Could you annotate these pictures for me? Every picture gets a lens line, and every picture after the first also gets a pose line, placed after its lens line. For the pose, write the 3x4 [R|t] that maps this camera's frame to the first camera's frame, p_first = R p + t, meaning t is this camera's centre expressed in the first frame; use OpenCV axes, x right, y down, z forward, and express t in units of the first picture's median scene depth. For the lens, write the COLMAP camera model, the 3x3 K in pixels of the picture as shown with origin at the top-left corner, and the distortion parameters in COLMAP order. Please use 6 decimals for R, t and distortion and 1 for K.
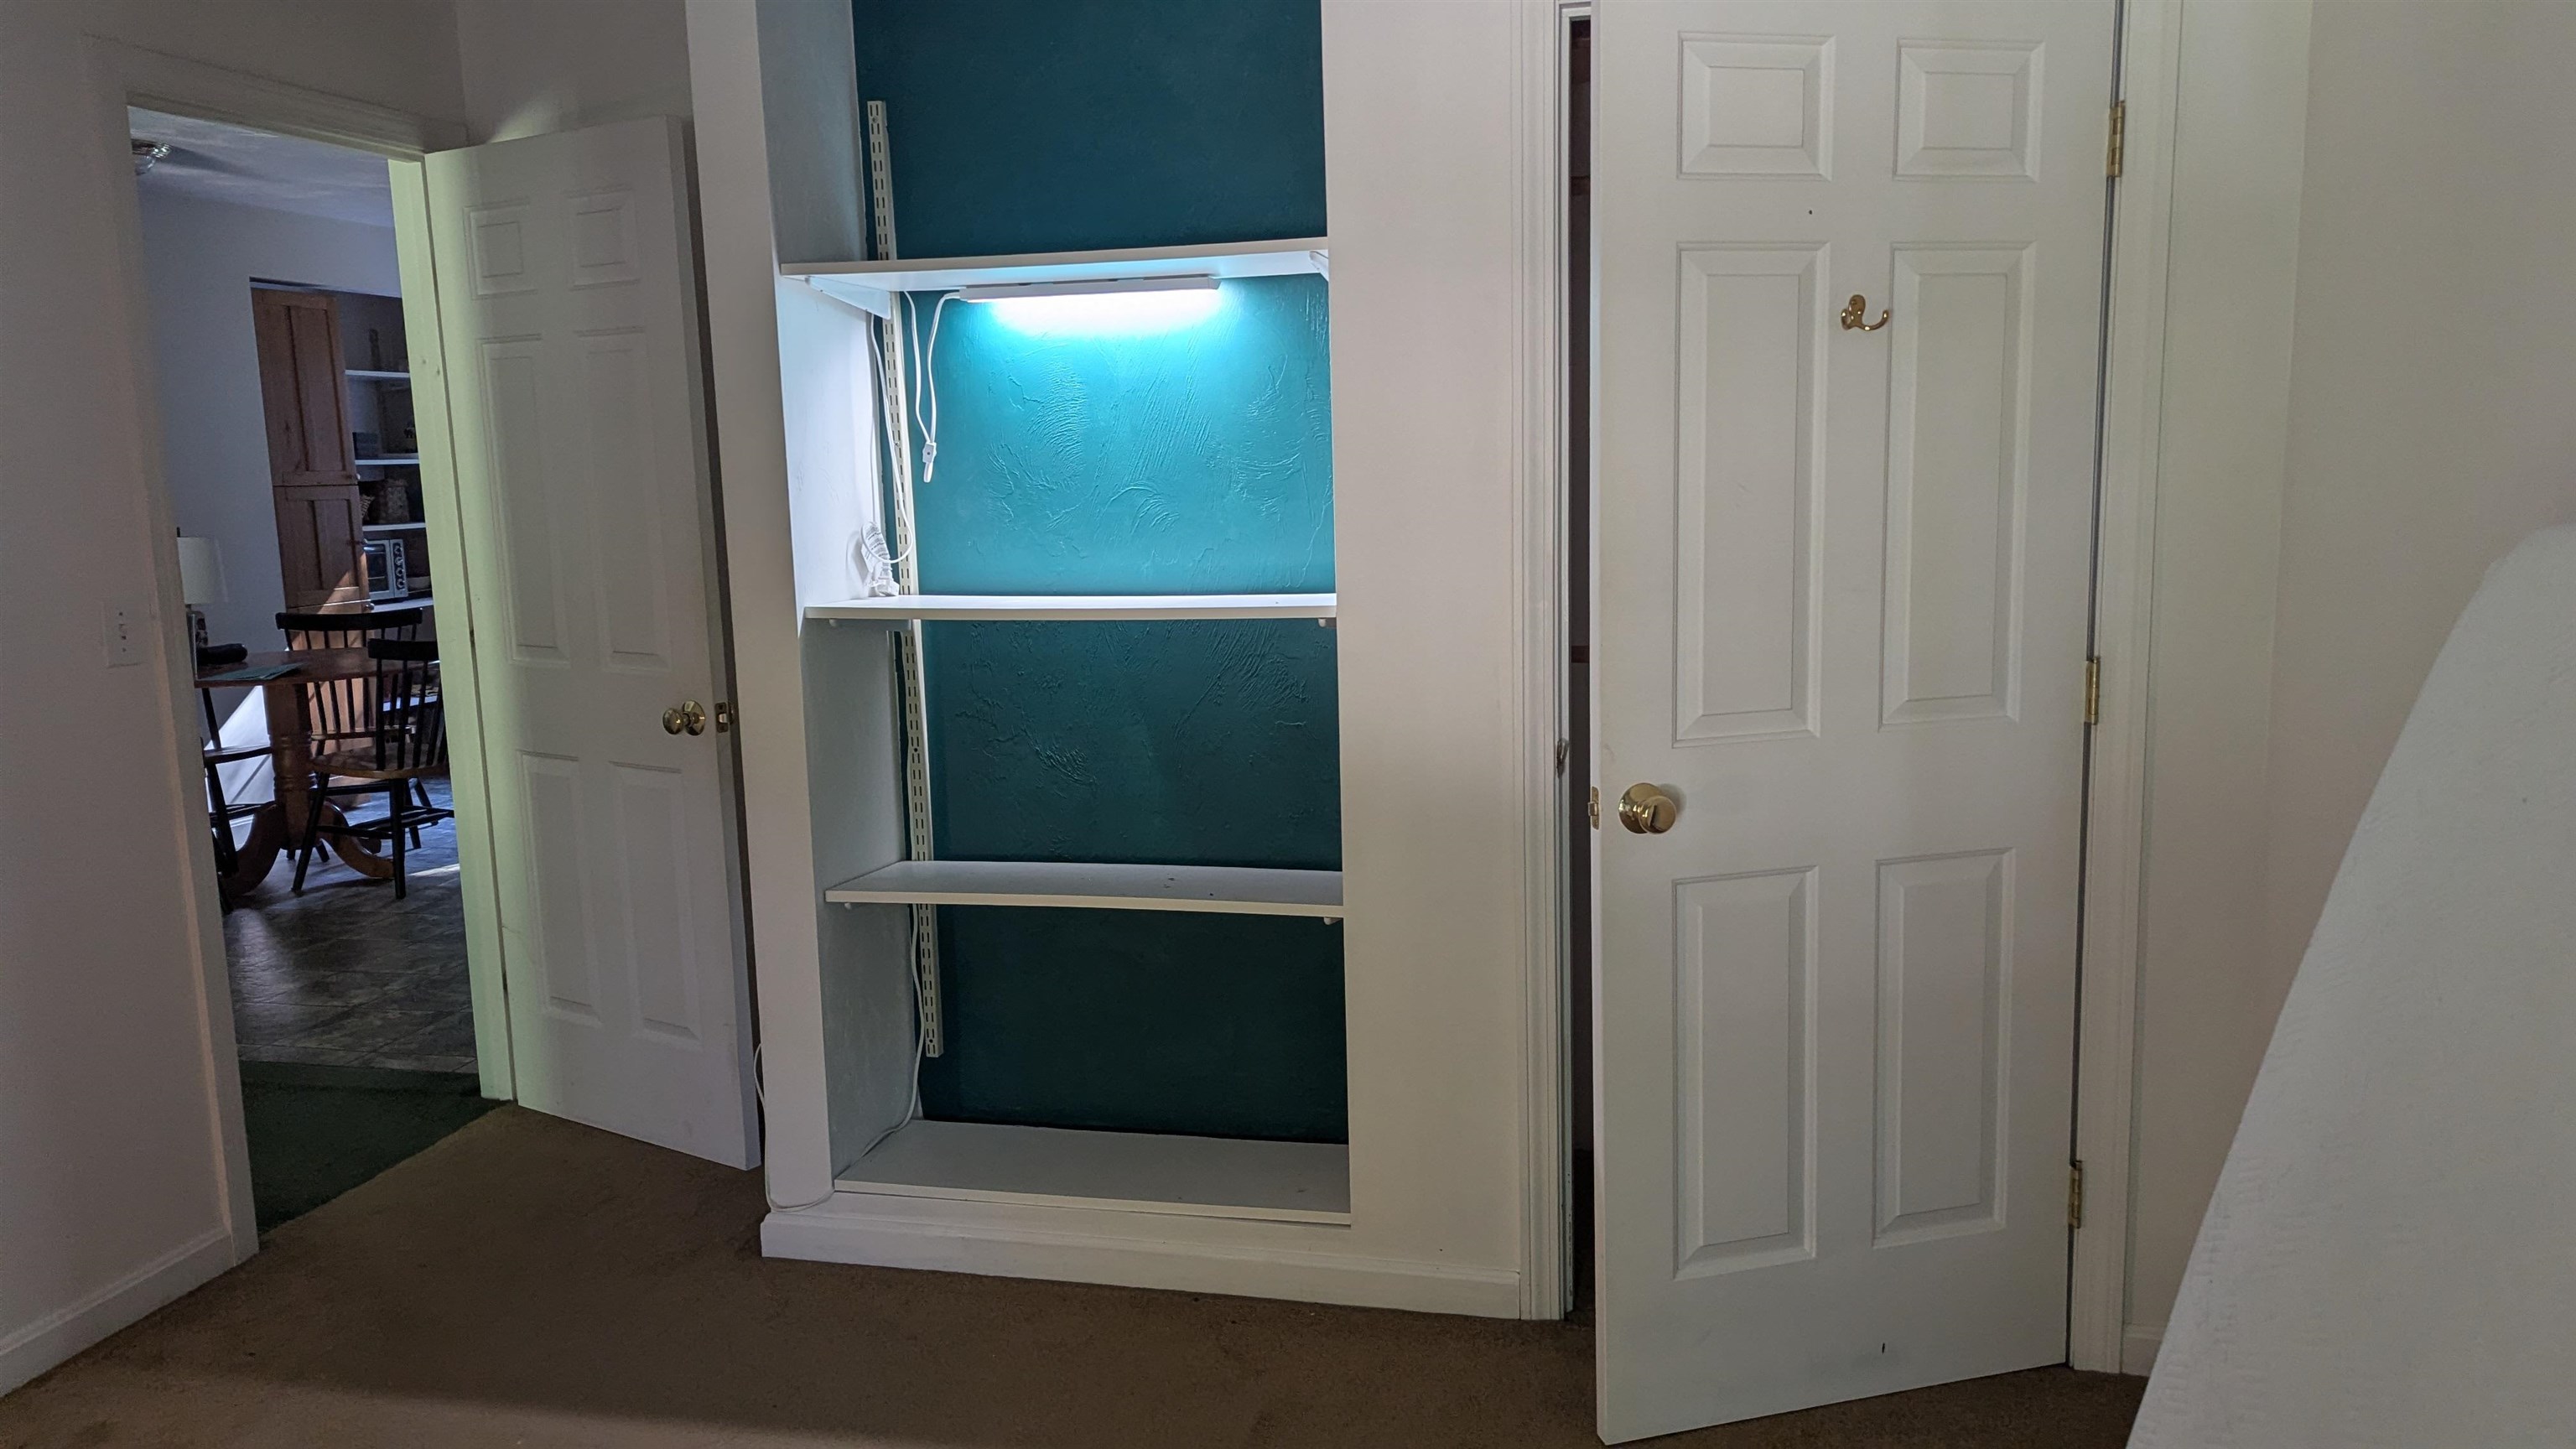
lens RADIAL K [[1824.8, 0, 1288.0], [0, 1824.8, 724.5], [0, 0, 1]] dist [0.059844, -0.055781]
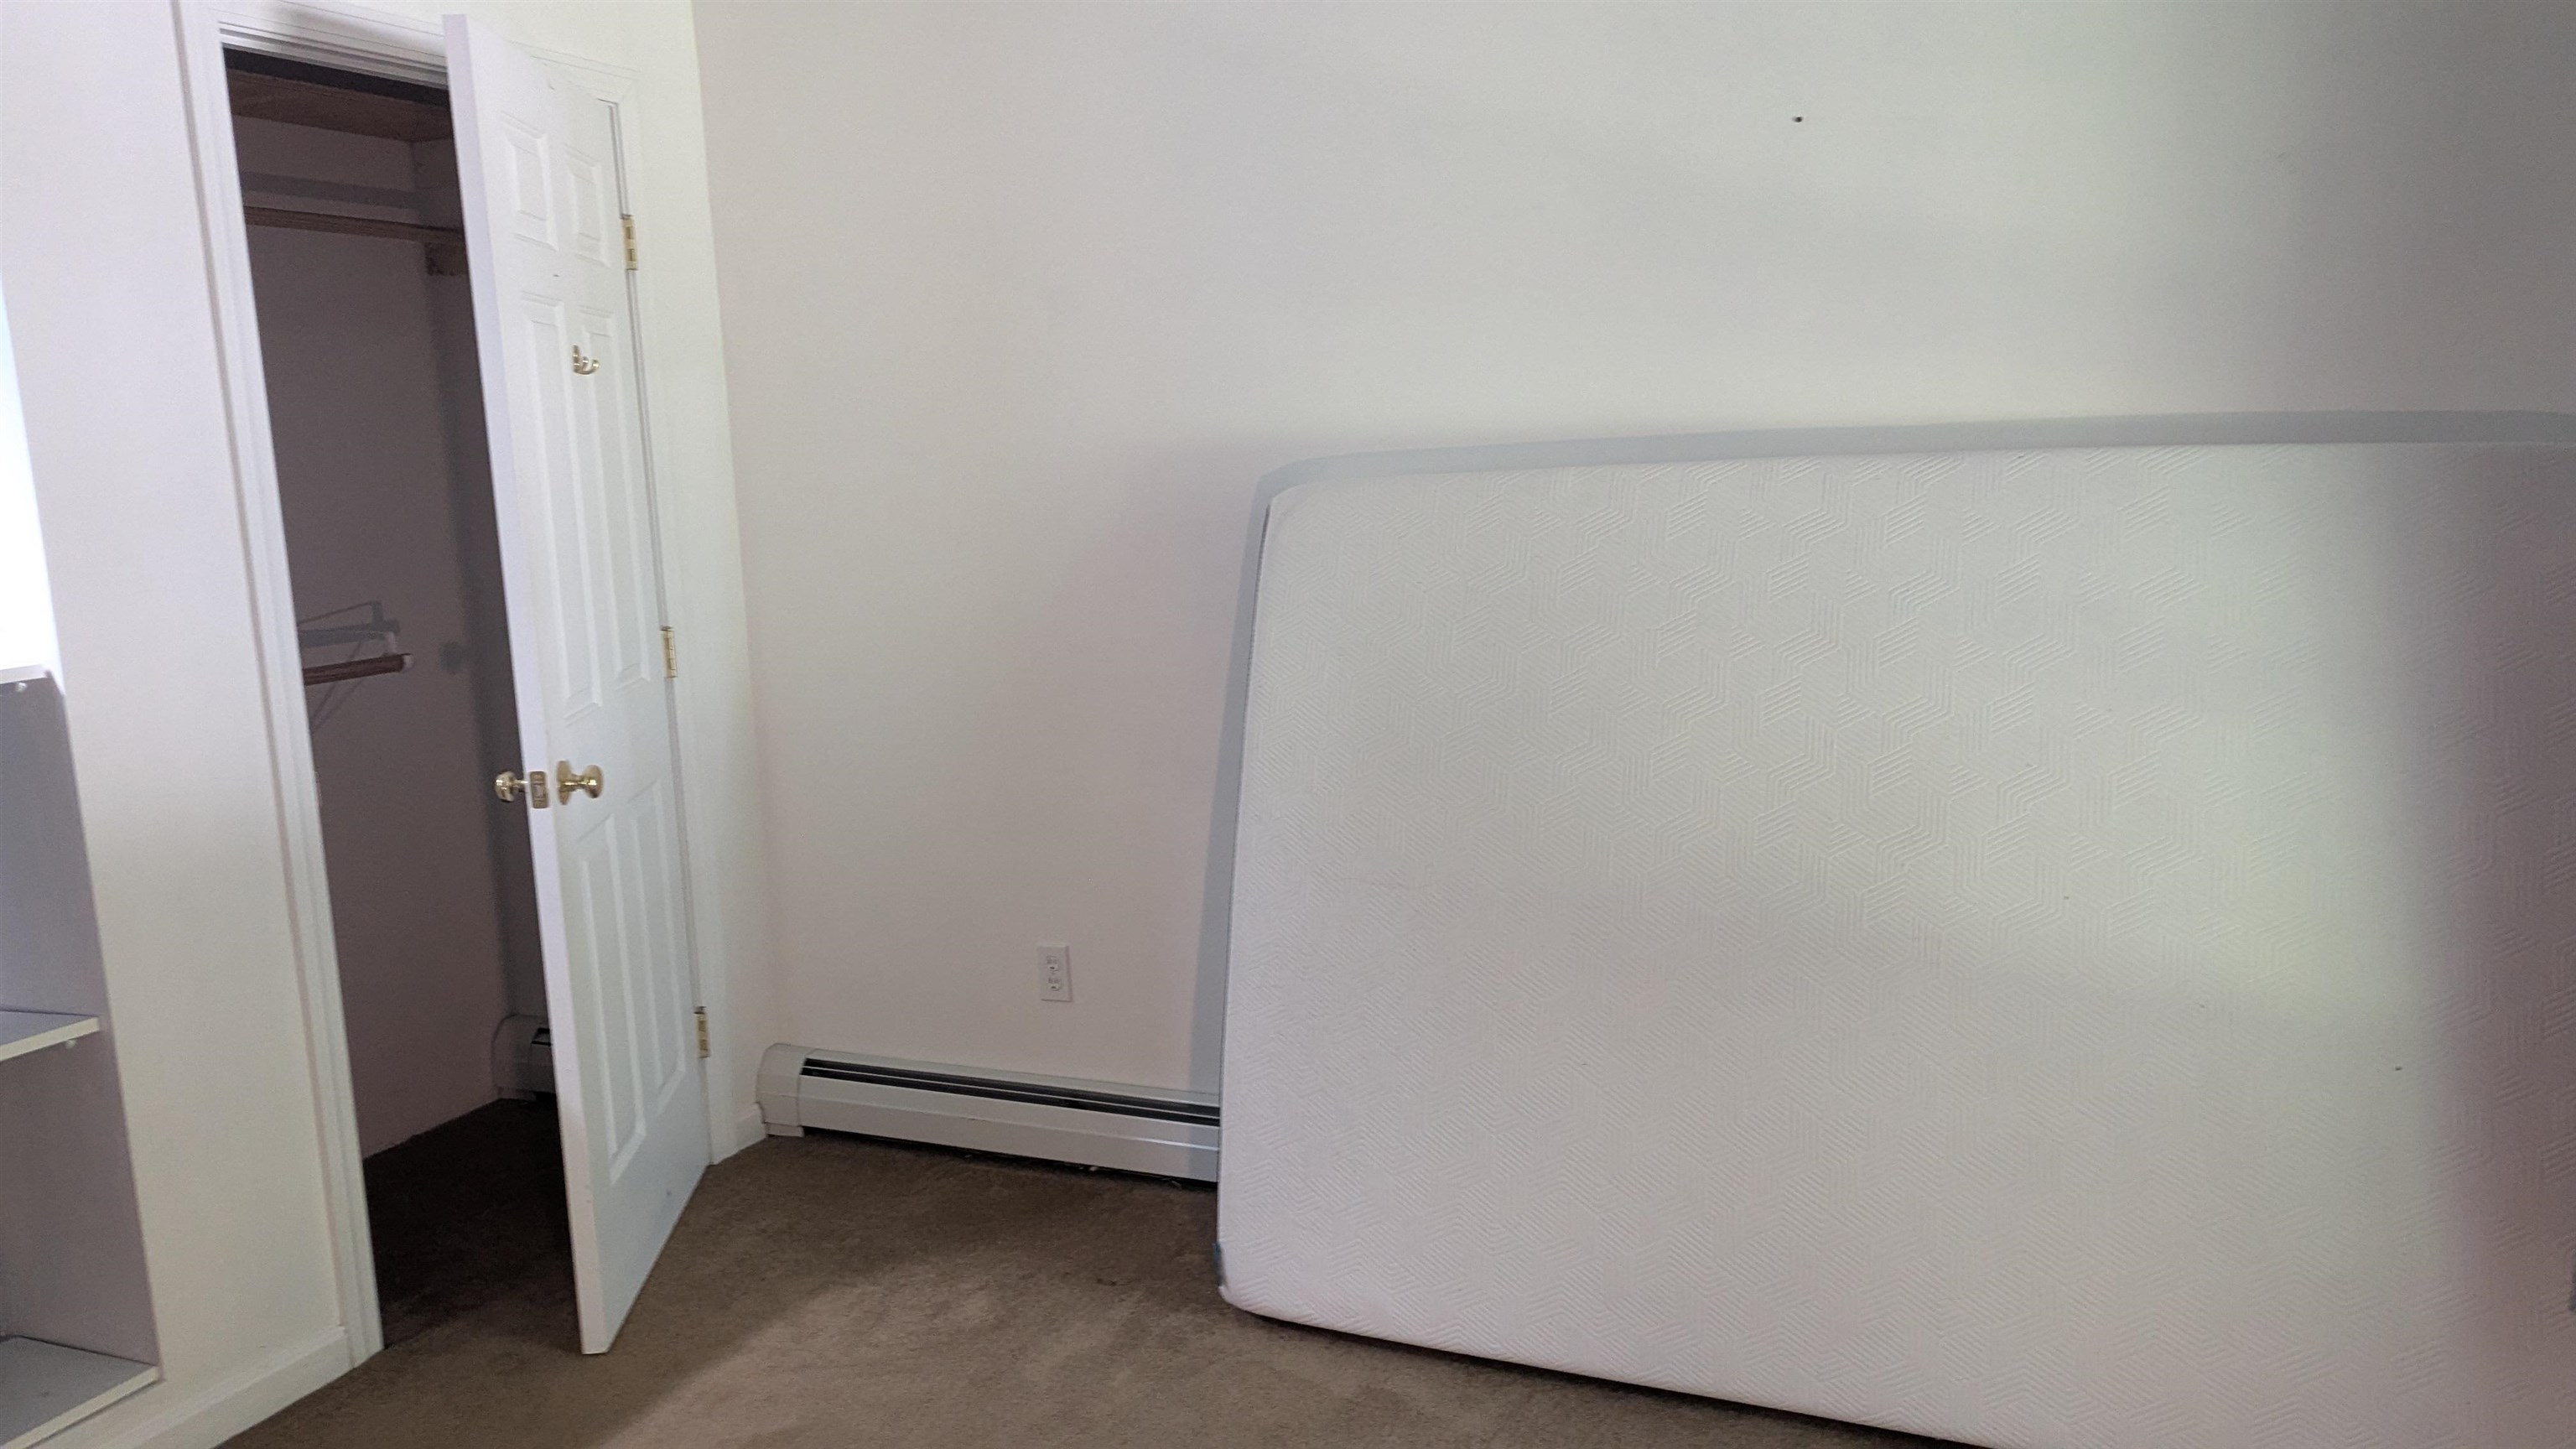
lens RADIAL K [[1824.8, 0, 1288.0], [0, 1824.8, 724.5], [0, 0, 1]] dist [0.059844, -0.055781]
pose [[0.157622, -0.139302, 0.977625, -0.829667], [0.173490, 0.978508, 0.111457, -0.038451], [-0.972140, 0.152040, 0.178402, 0.342383]]
